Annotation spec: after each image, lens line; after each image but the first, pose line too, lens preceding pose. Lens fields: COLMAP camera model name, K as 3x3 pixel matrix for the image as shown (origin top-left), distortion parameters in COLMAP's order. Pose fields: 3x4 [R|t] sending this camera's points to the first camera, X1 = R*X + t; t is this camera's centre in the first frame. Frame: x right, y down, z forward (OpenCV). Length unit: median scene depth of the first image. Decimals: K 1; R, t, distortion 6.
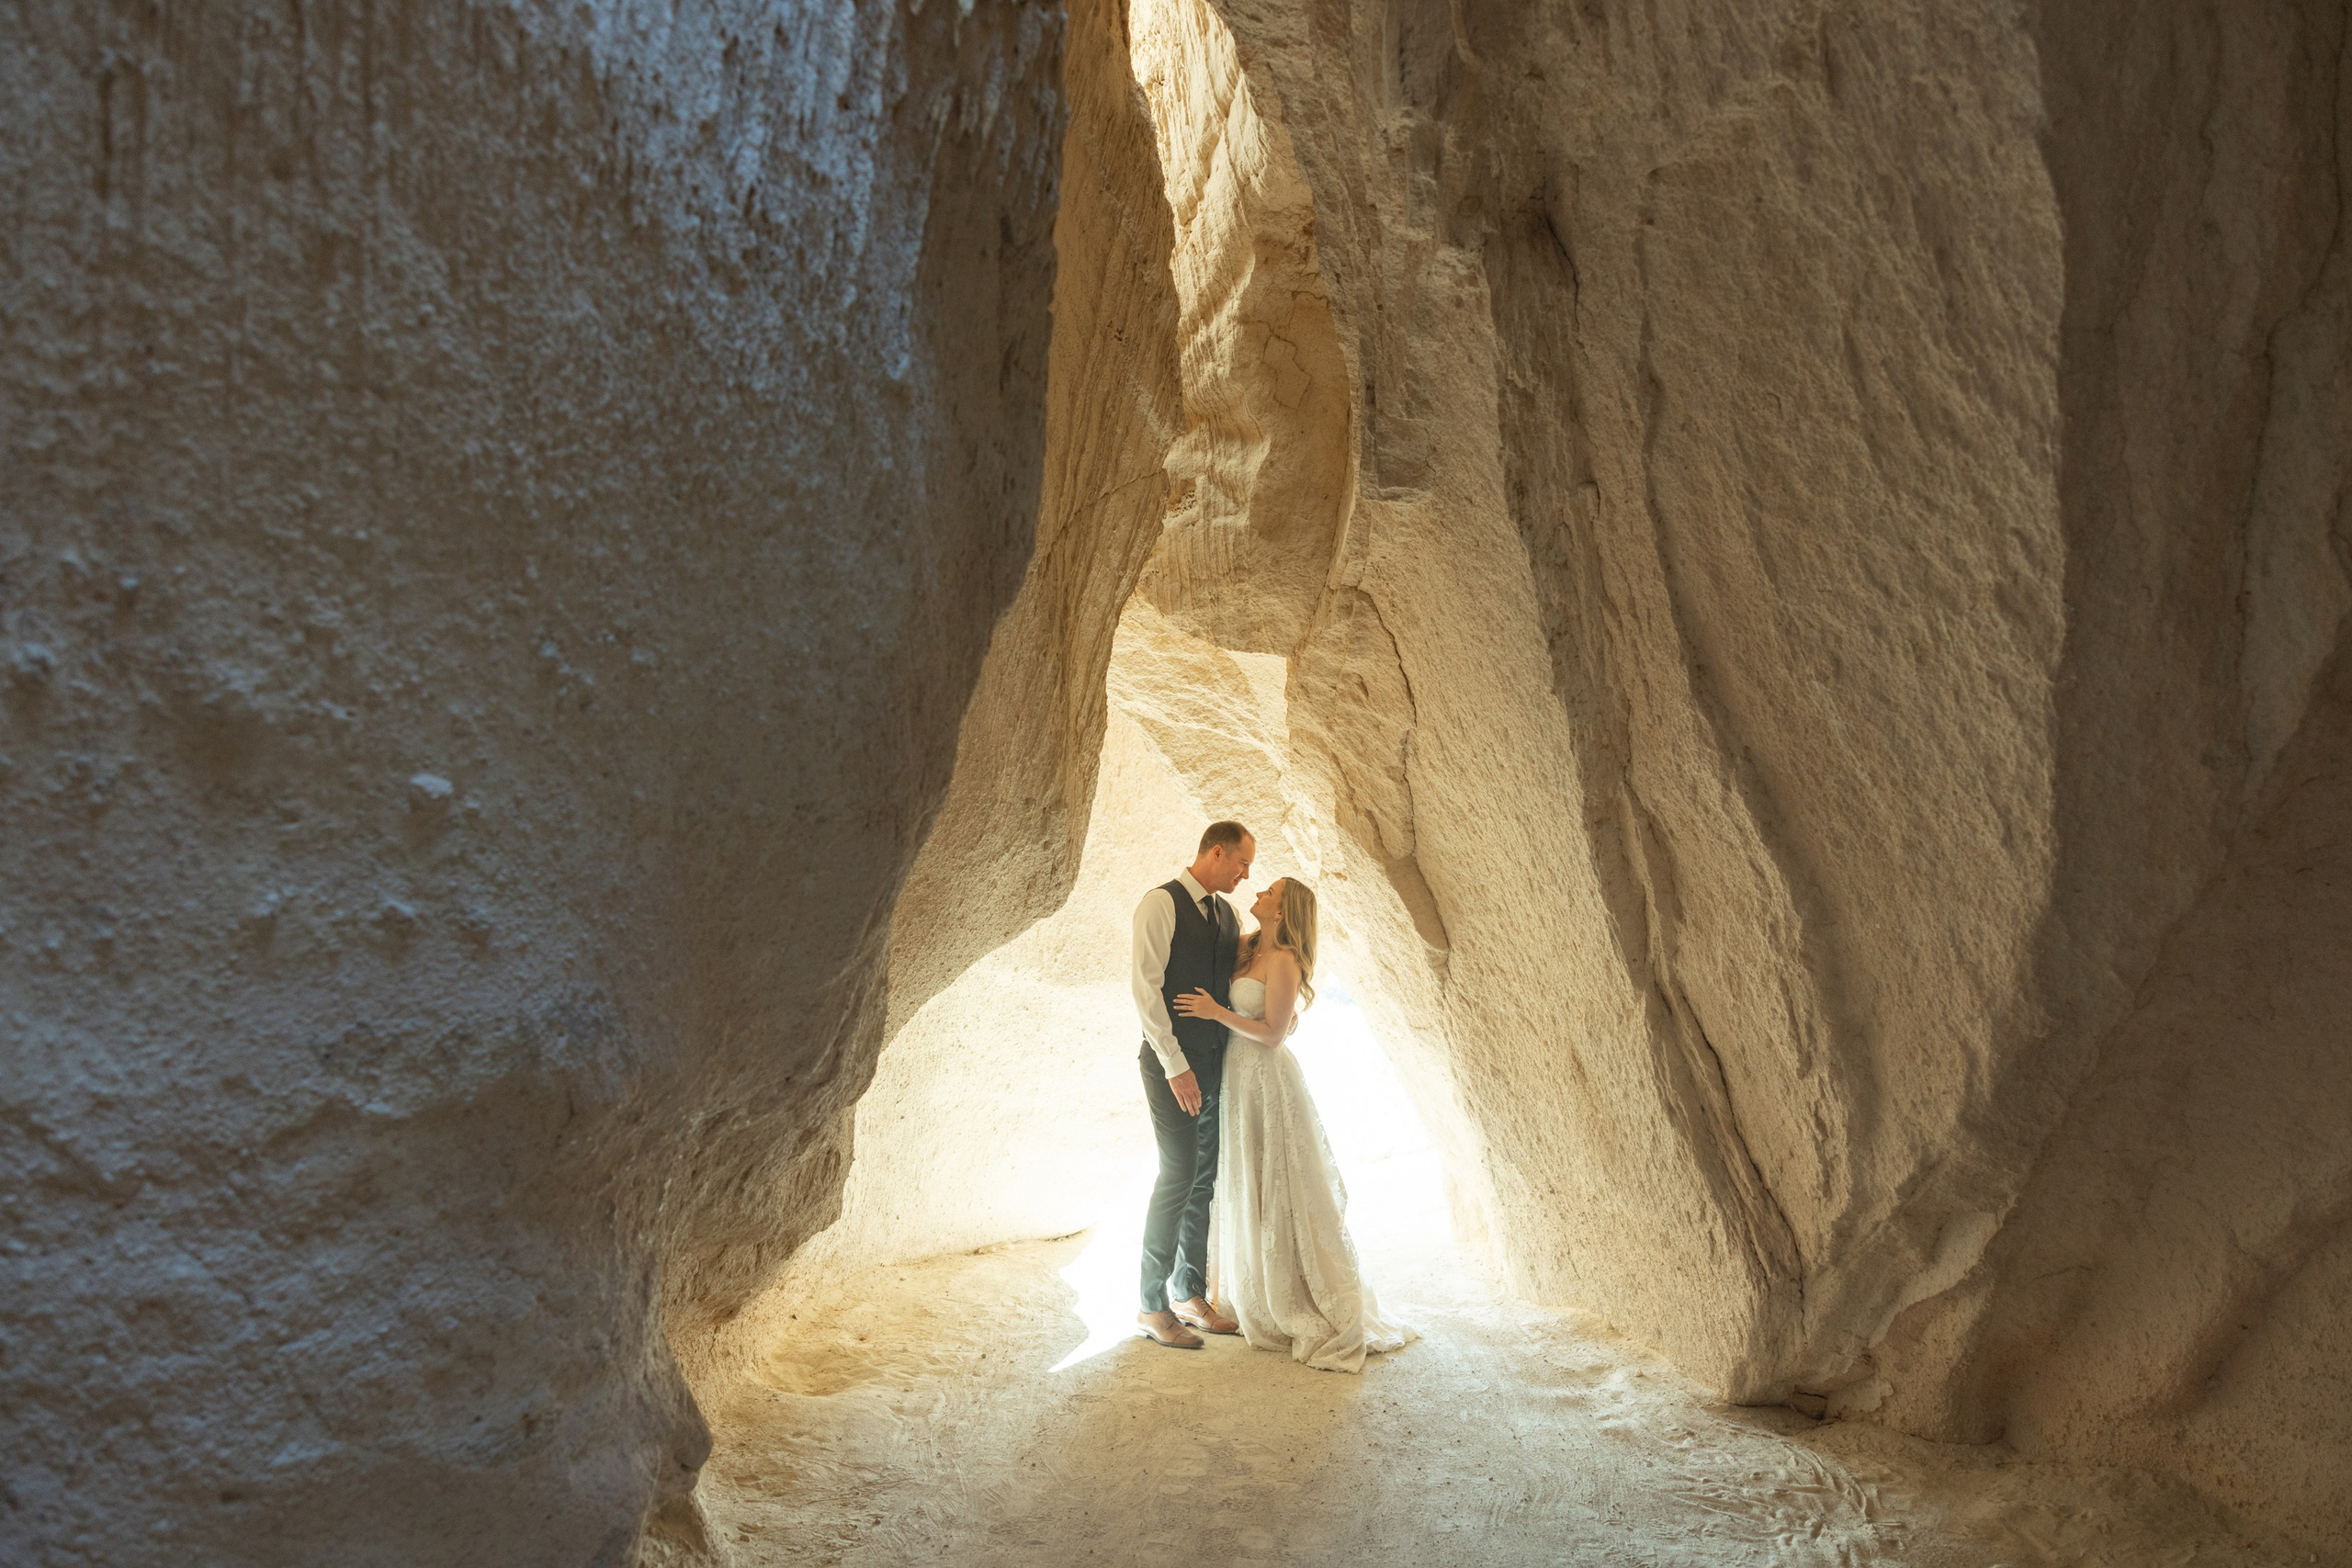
lens RADIAL K [[1839.7, 0, 1177.1], [0, 1839.7, 778.5], [0, 0, 1]] dist [0.008311, 0.002756]
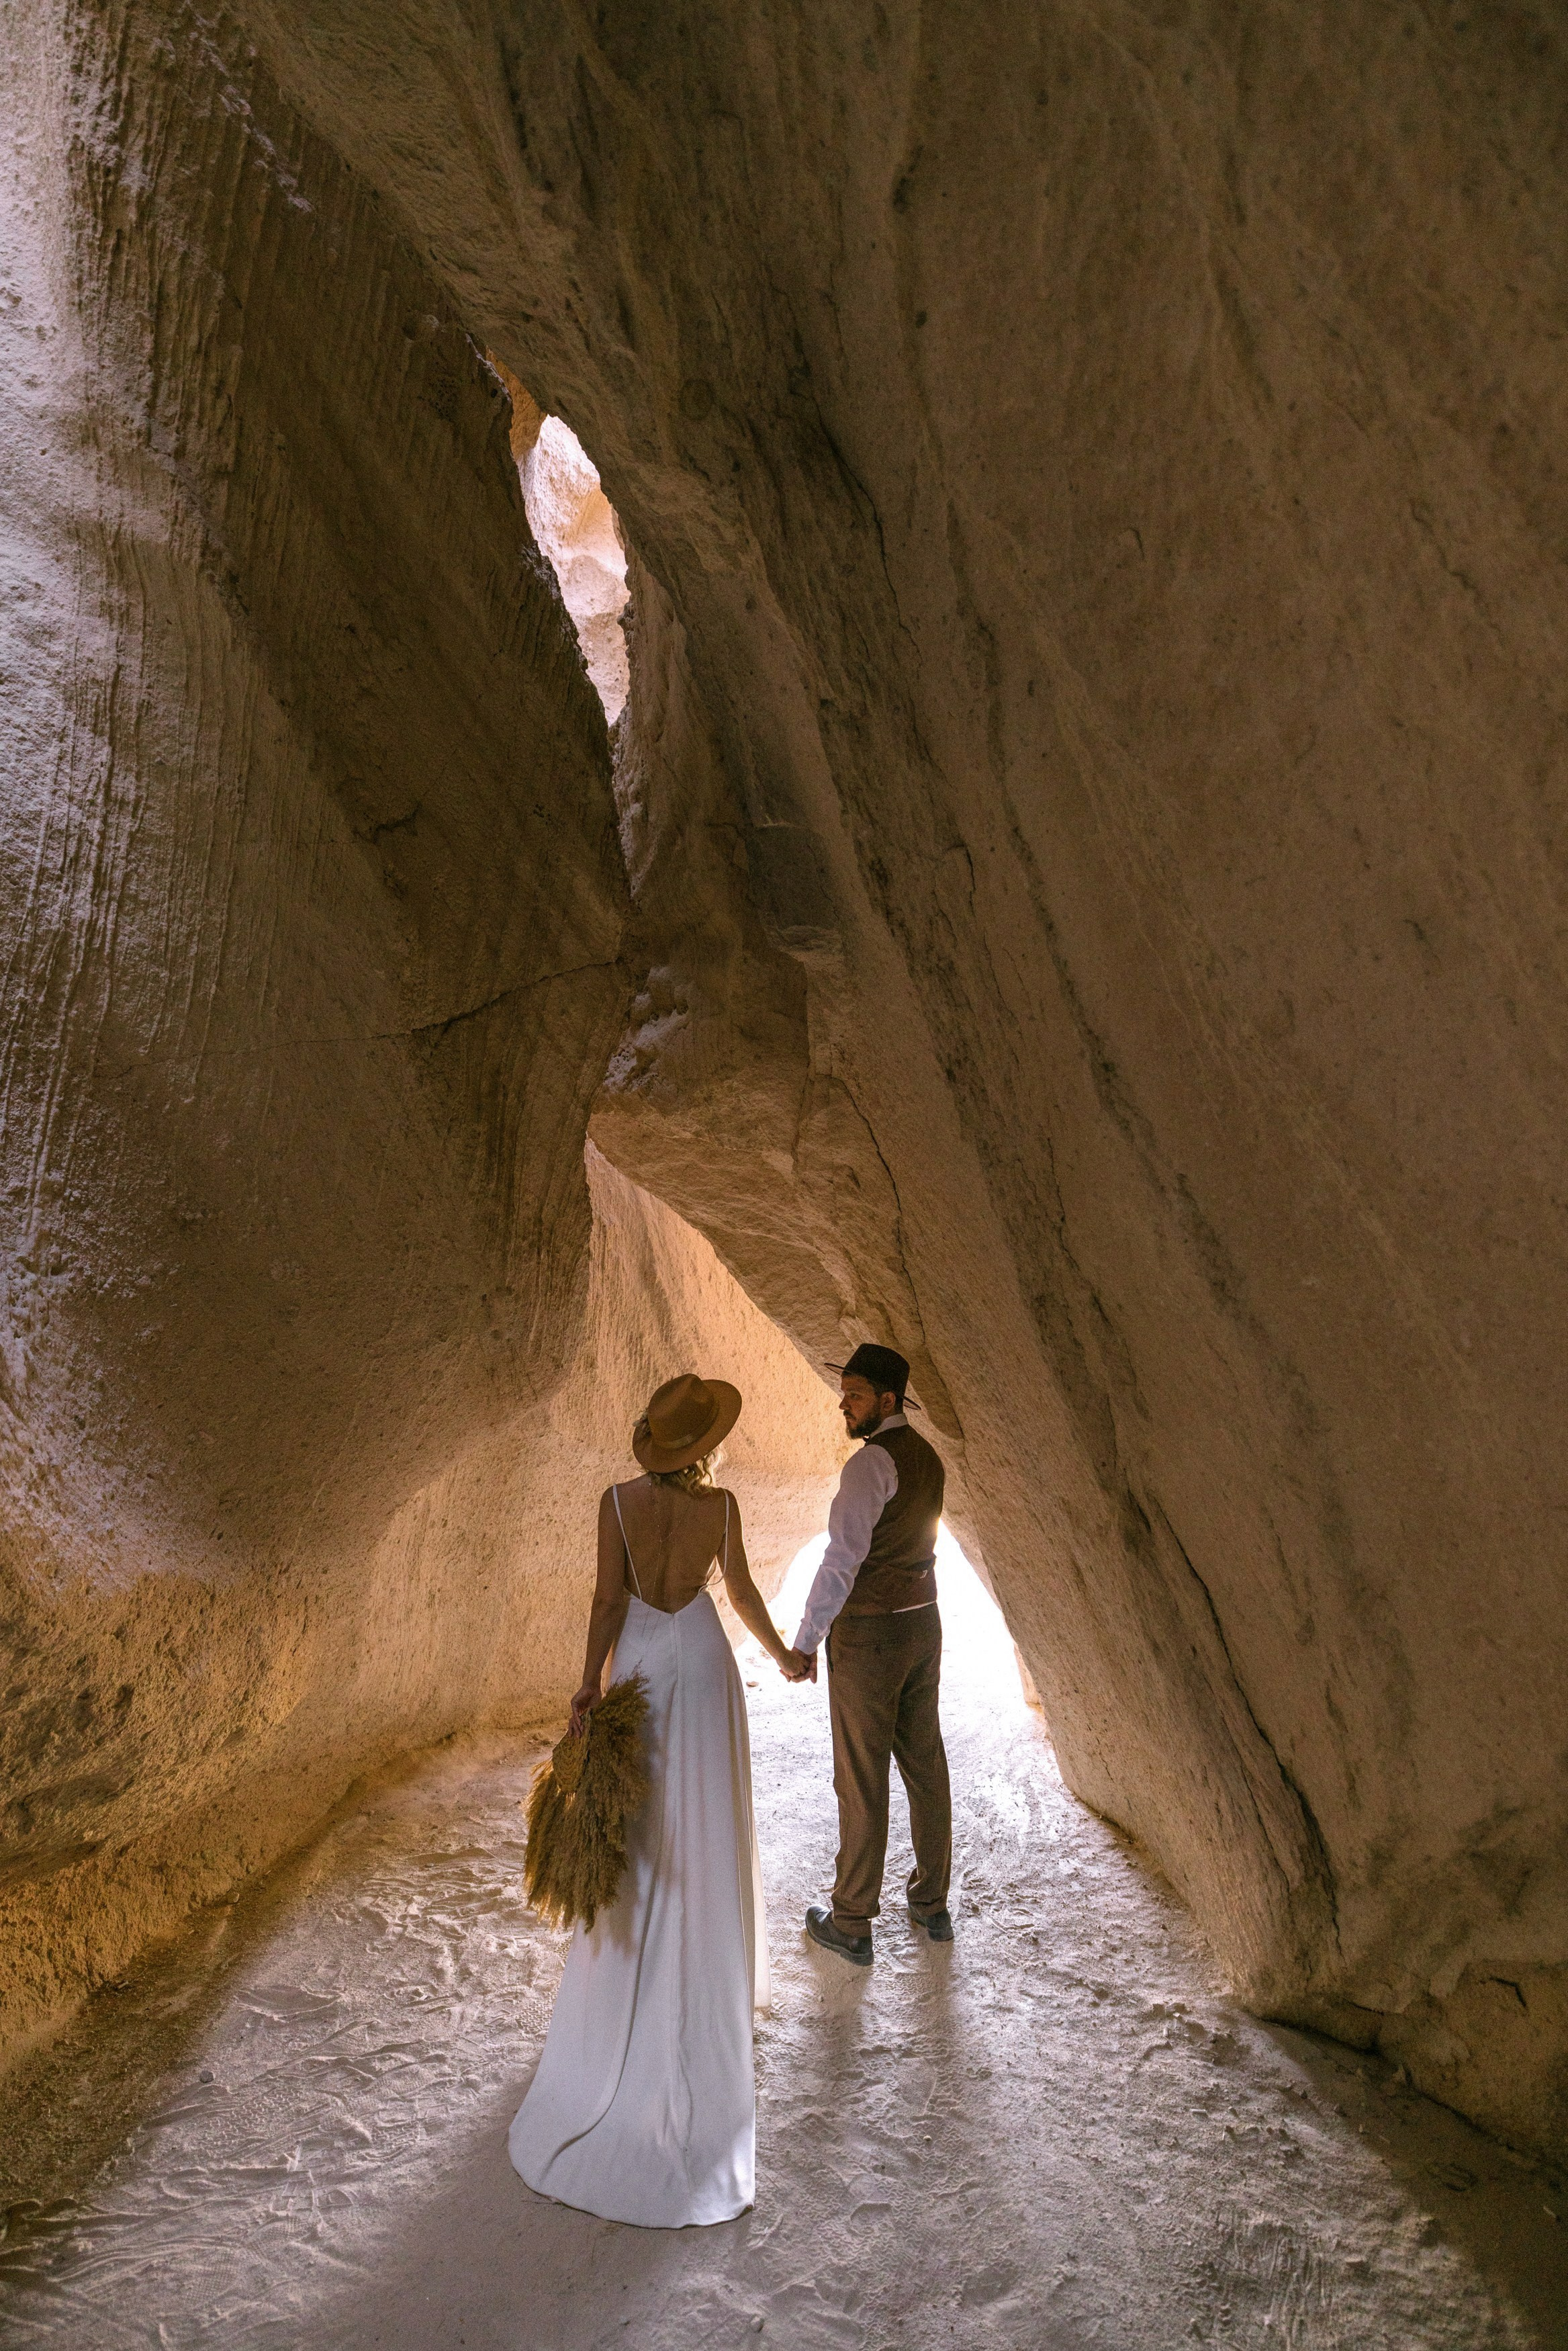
lens RADIAL K [[1119.3, 0, 780.3], [0, 1119.3, 1182.6], [0, 0, 1]] dist [-0.005973, -0.000395]
pose [[0.988219, -0.027367, -0.150582, 0.205618], [0.010145, 0.993433, -0.113969, 0.030336], [0.152712, 0.111099, 0.982006, 0.514710]]
